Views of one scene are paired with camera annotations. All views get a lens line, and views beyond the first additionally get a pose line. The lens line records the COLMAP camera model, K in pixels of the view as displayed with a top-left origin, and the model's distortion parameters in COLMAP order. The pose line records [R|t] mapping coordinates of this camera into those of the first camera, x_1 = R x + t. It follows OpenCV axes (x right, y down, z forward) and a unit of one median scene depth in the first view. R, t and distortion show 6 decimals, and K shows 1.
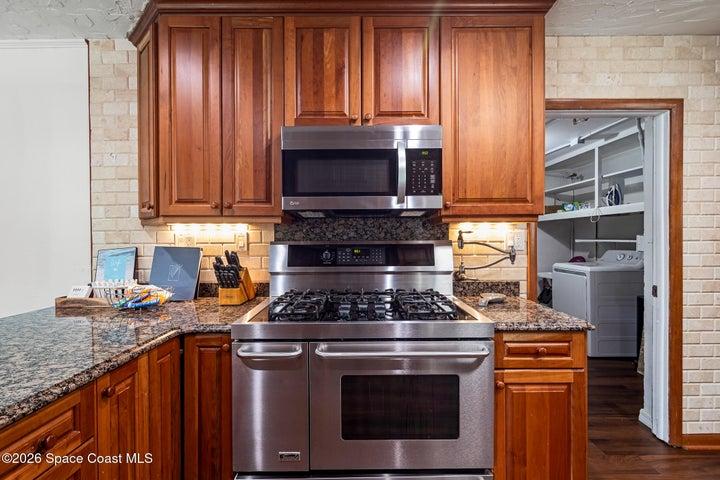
lens RADIAL K [[338.7, 0, 361.6], [0, 338.7, 240.3], [0, 0, 1]] dist [-0.003368, 0.001306]
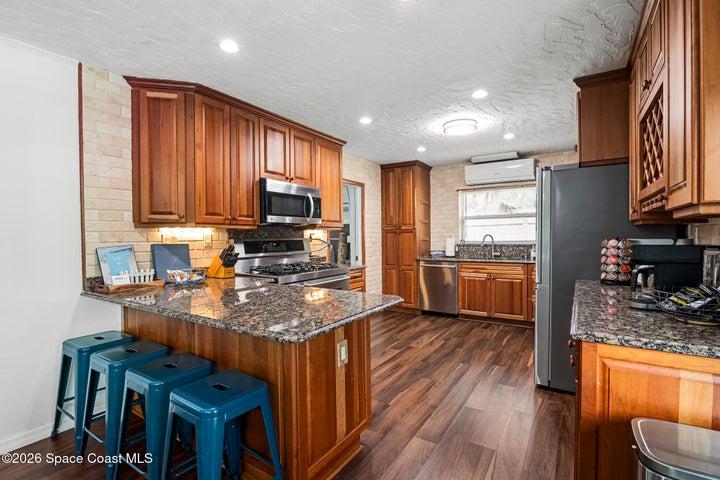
lens RADIAL K [[338.7, 0, 366.1], [0, 338.7, 236.4], [0, 0, 1]] dist [-0.003368, 0.001306]
pose [[0.531655, -0.001742, 0.846959, -1.264973], [0.012639, 0.999903, -0.005877, 0.007129], [-0.846867, 0.013830, 0.531626, -0.400207]]
